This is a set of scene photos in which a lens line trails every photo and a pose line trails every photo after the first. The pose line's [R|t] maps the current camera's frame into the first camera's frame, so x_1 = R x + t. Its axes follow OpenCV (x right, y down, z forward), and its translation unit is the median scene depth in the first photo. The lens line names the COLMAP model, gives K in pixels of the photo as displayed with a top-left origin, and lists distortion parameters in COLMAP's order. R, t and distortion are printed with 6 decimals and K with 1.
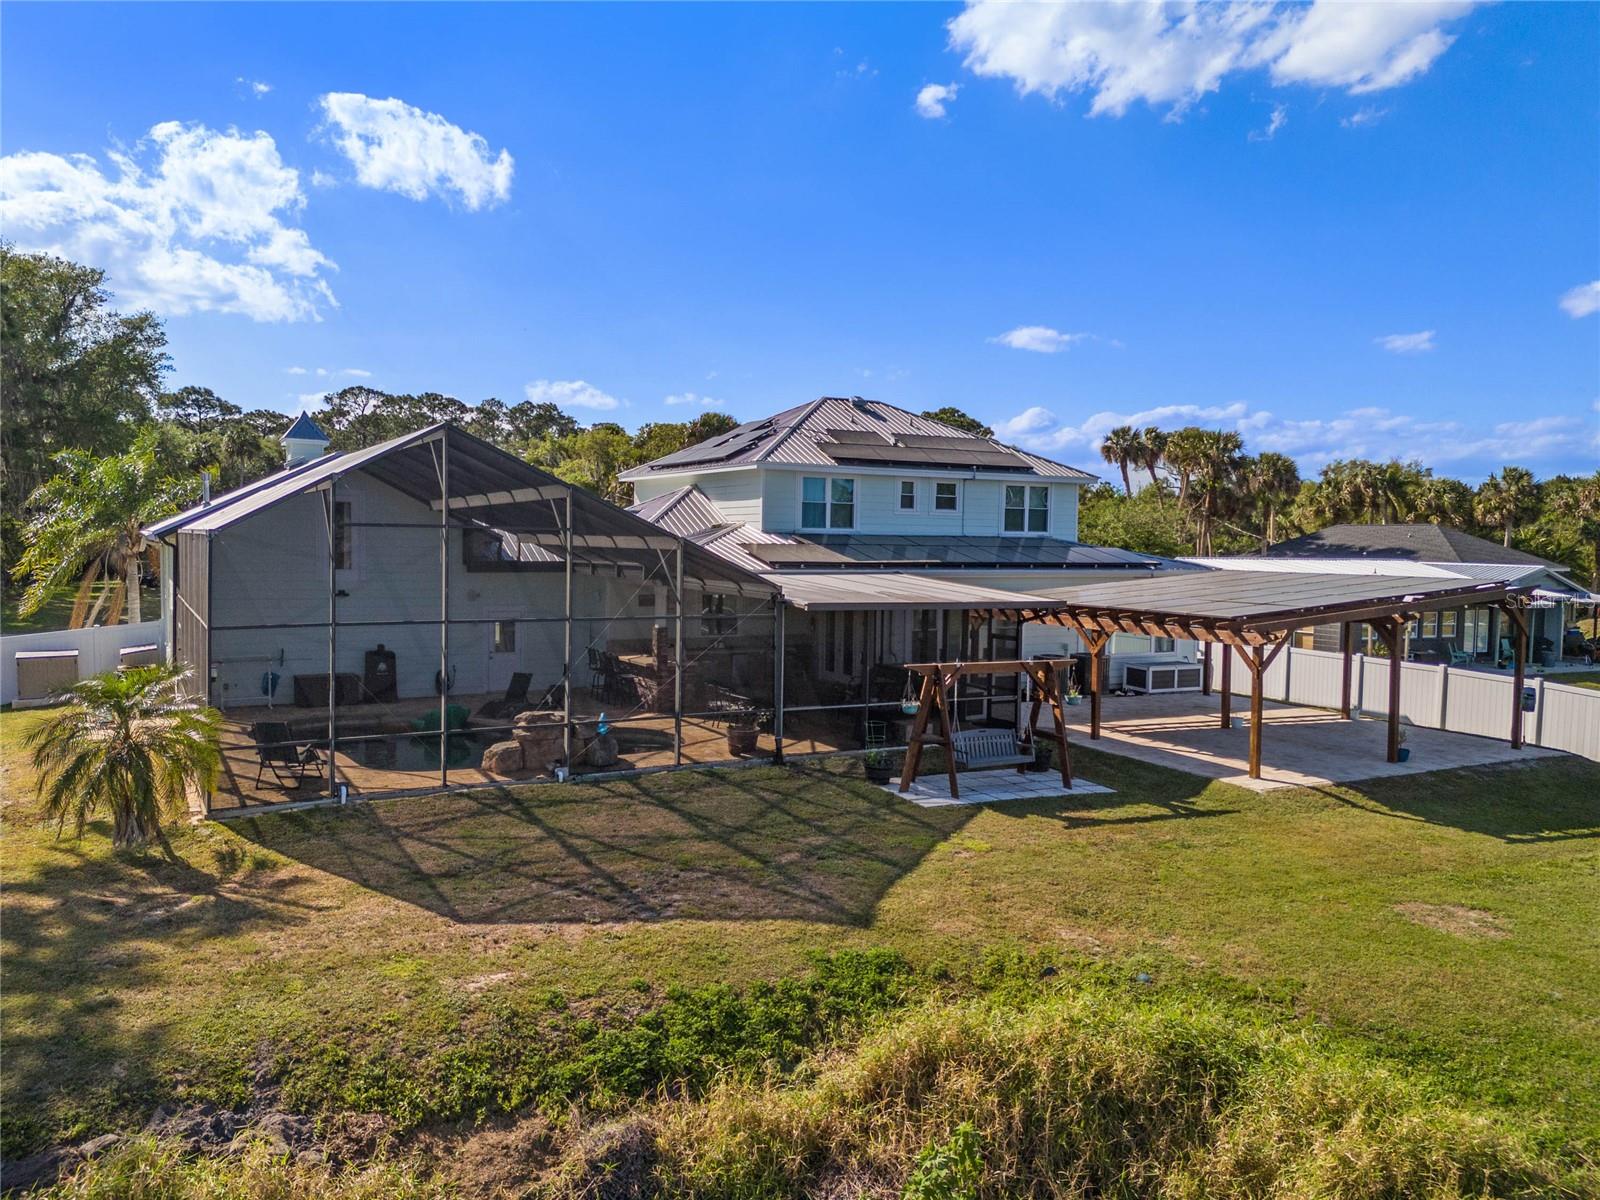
lens RADIAL K [[1218.6, 0, 795.2], [0, 1218.6, 649.8], [0, 0, 1]] dist [0.101693, -0.137622]
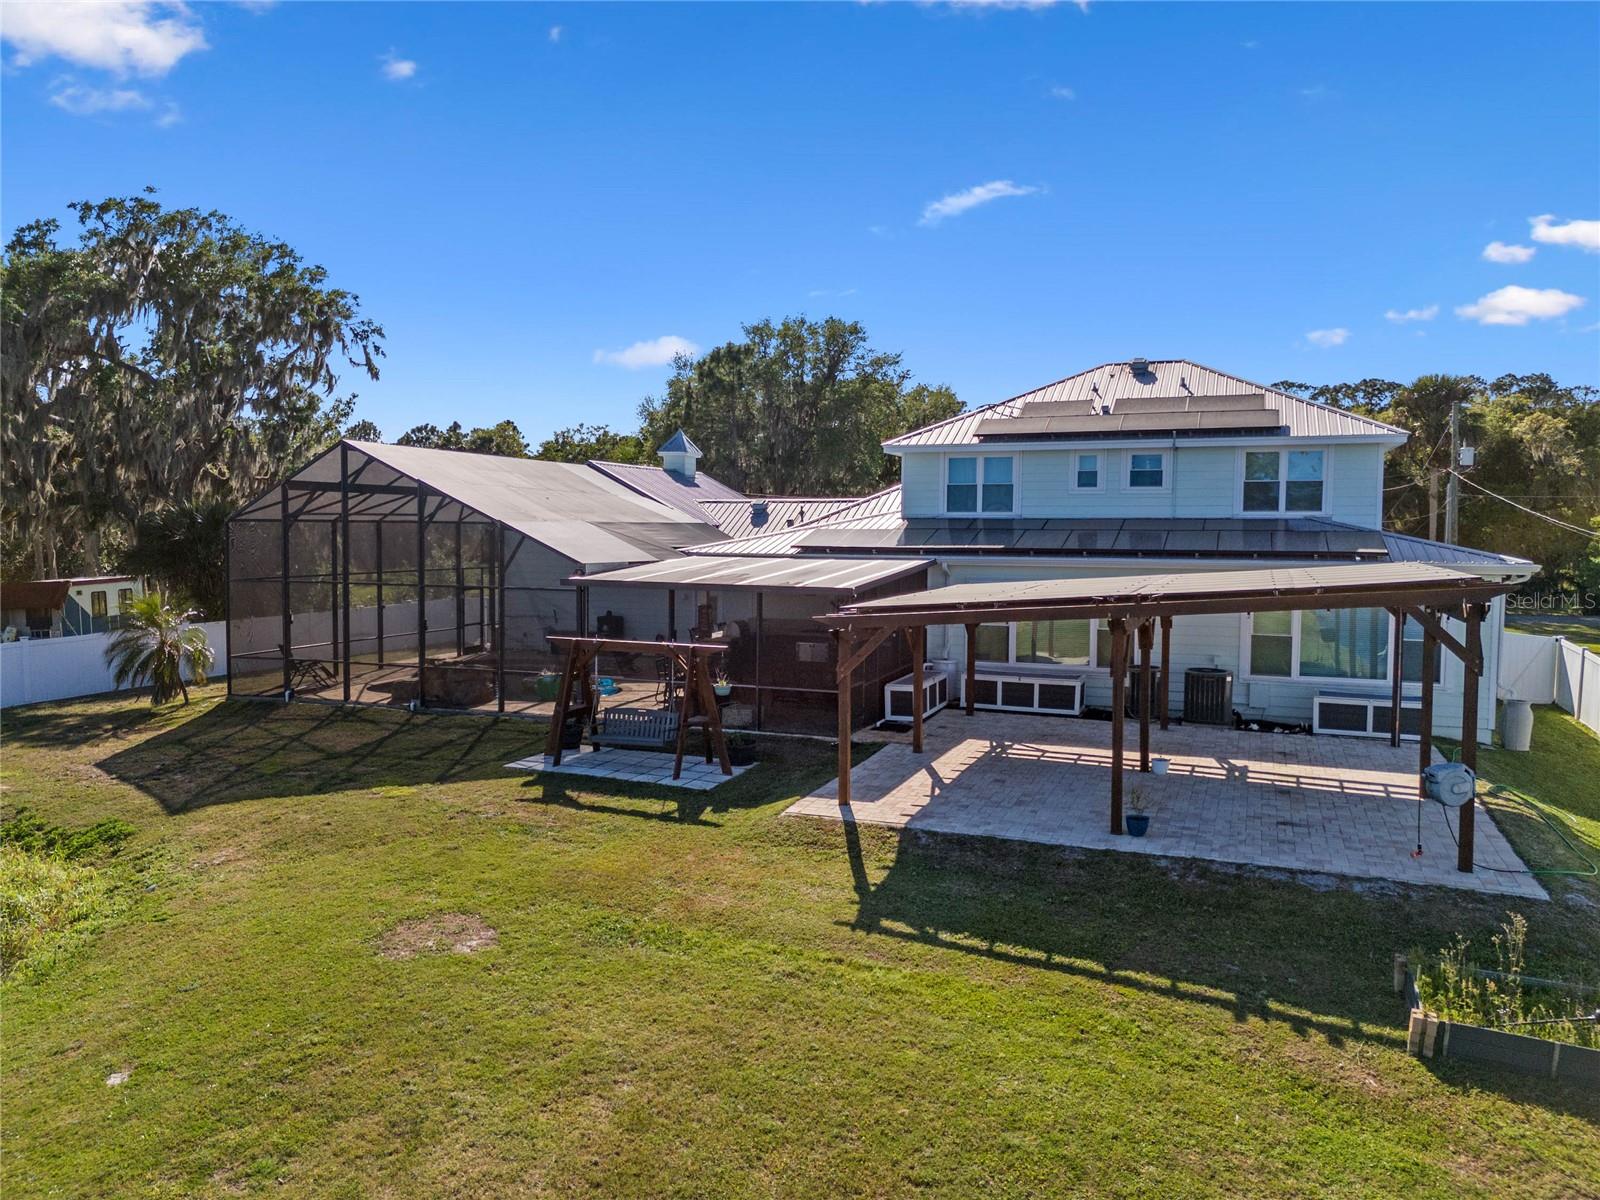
lens RADIAL K [[1233.5, 0, 796.7], [0, 1233.5, 599.2], [0, 0, 1]] dist [0.066986, -0.067911]
pose [[0.603906, 0.030040, -0.796489, 1.256794], [-0.070373, 0.997397, -0.015741, -0.018248], [0.793942, 0.065557, 0.604448, 0.605973]]
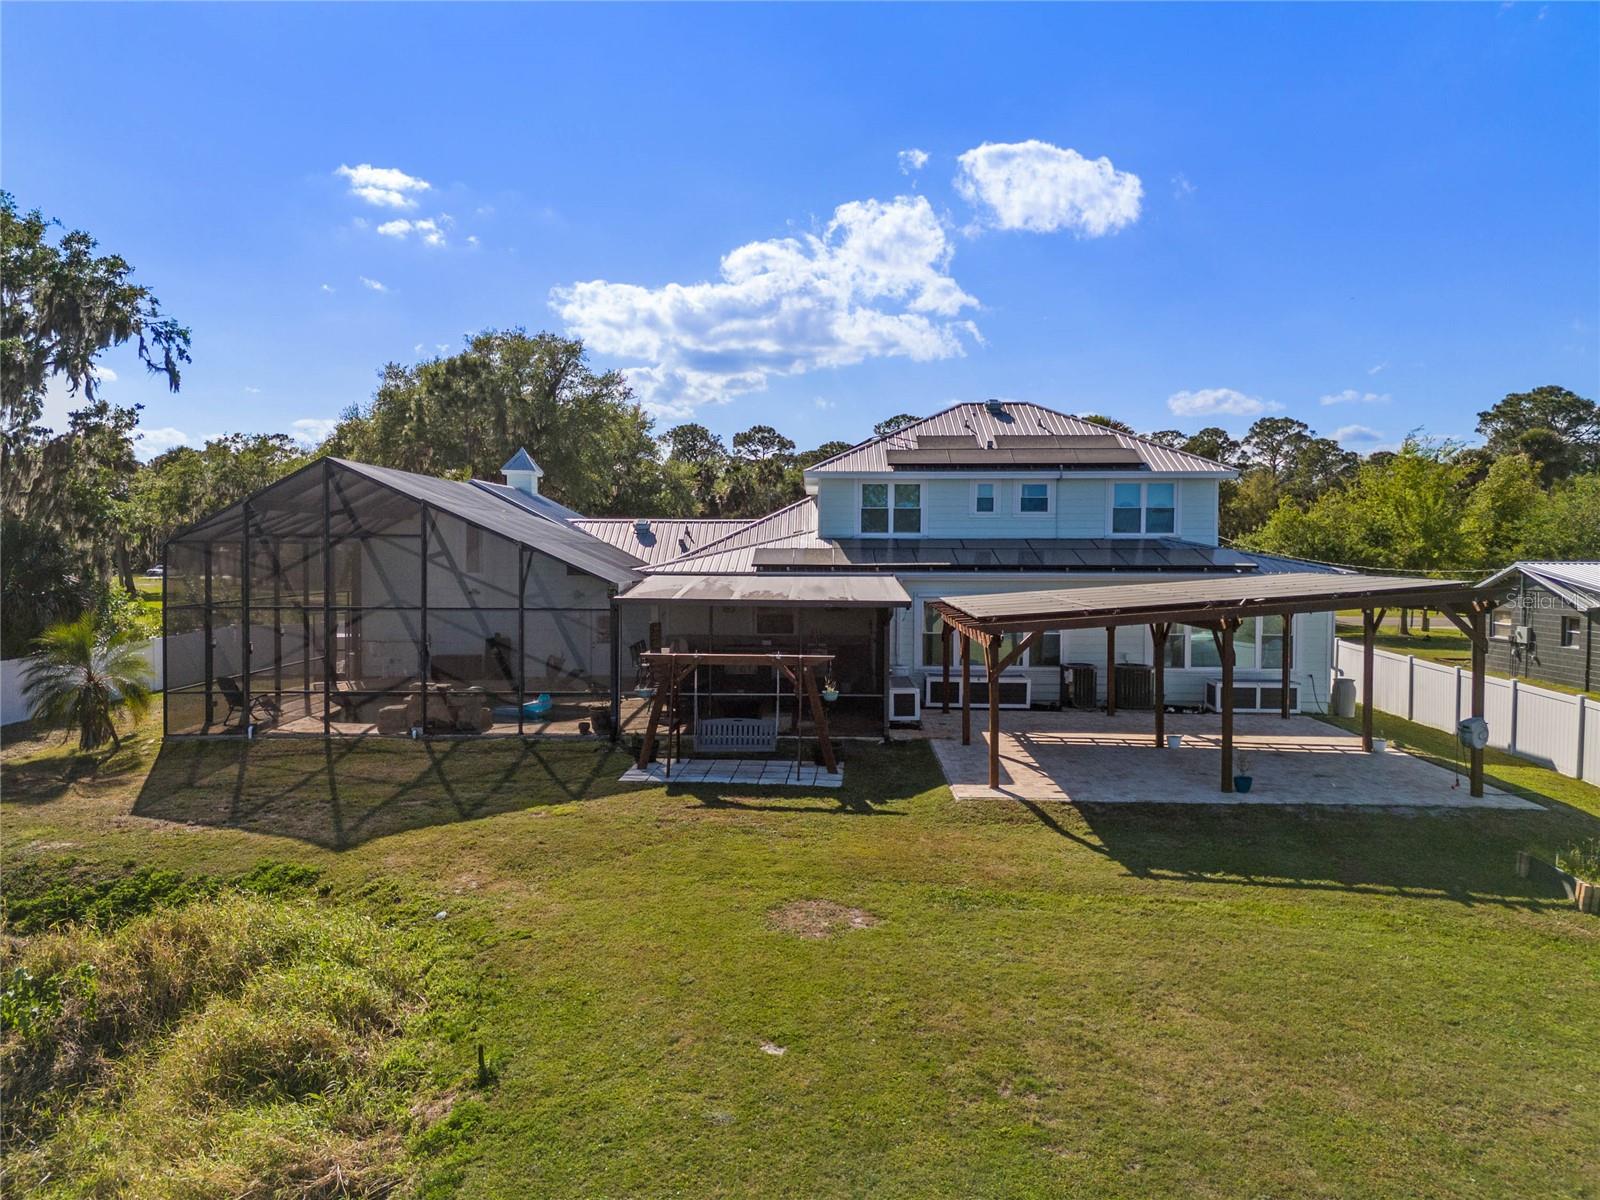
lens RADIAL K [[1233.5, 0, 796.7], [0, 1233.5, 599.2], [0, 0, 1]] dist [0.066986, -0.067911]
pose [[0.841857, 0.007409, -0.539649, 0.959232], [-0.036899, 0.998356, -0.043855, 0.009450], [0.538437, 0.056832, 0.840747, 0.146568]]
